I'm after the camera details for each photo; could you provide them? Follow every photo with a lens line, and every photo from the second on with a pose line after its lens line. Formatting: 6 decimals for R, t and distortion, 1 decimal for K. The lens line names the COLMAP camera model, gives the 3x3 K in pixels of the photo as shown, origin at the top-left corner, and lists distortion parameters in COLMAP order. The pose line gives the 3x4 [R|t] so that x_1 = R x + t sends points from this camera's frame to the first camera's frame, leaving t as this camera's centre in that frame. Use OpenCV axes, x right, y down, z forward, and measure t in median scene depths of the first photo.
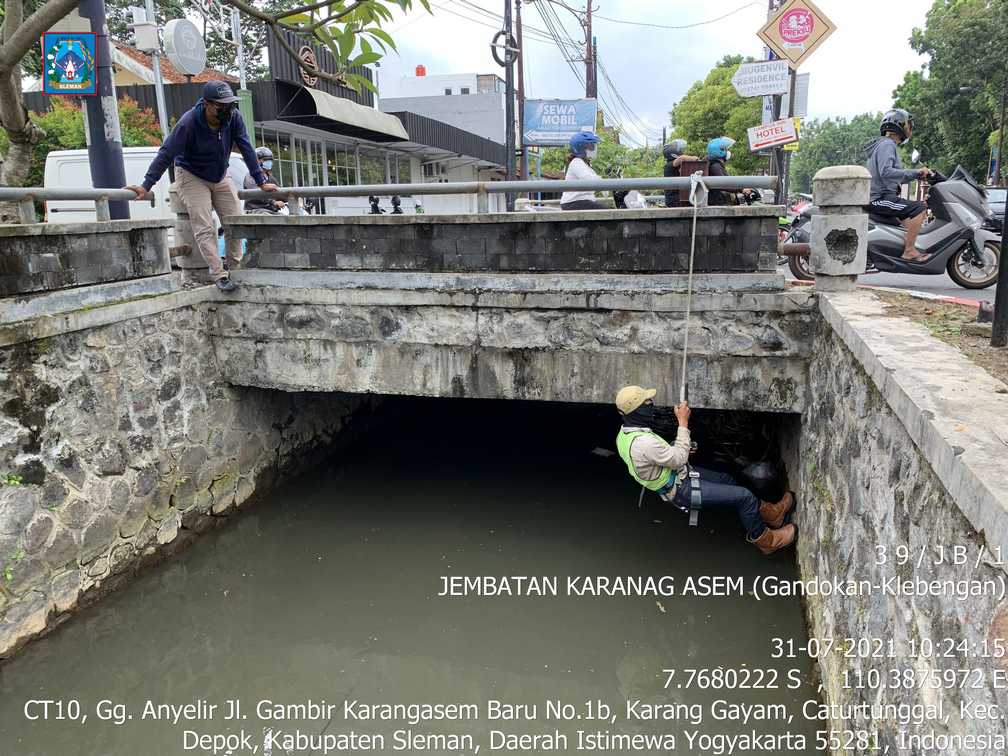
lens RADIAL K [[736.3, 0, 504.0], [0, 736.3, 378.0], [0, 0, 1]] dist [-0.000168, 0.003484]
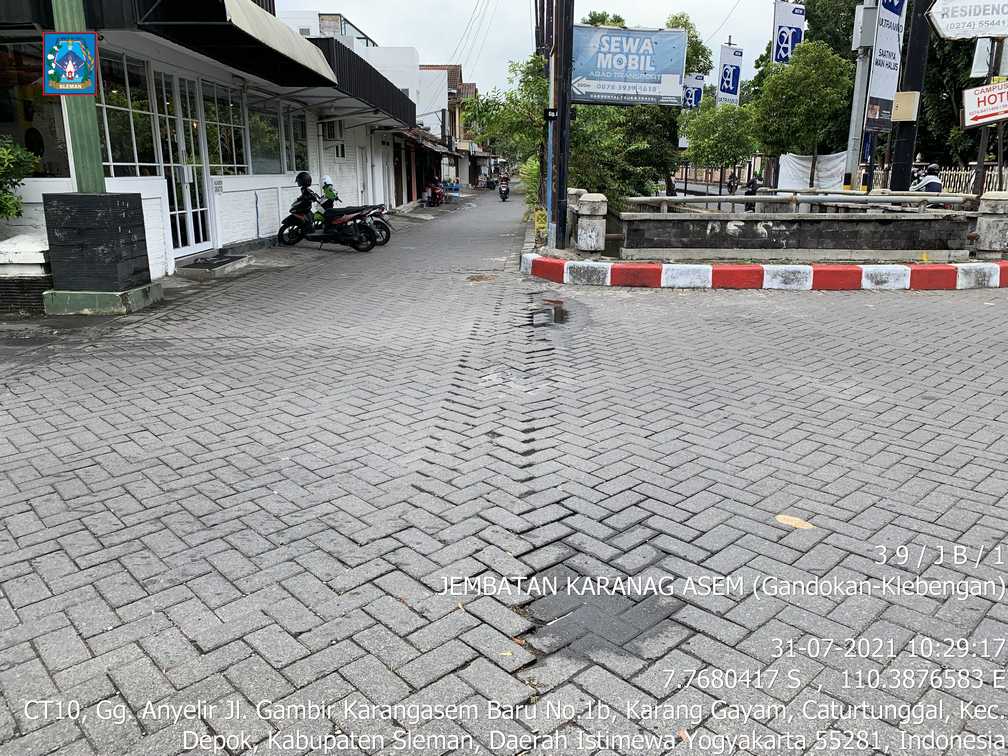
lens RADIAL K [[736.3, 0, 504.0], [0, 736.3, 378.0], [0, 0, 1]] dist [-0.000168, 0.003484]
pose [[0.972173, -0.042377, 0.230399, -0.148712], [0.030454, 0.998018, 0.055062, -0.103935], [-0.232276, -0.046513, 0.971537, 0.346932]]
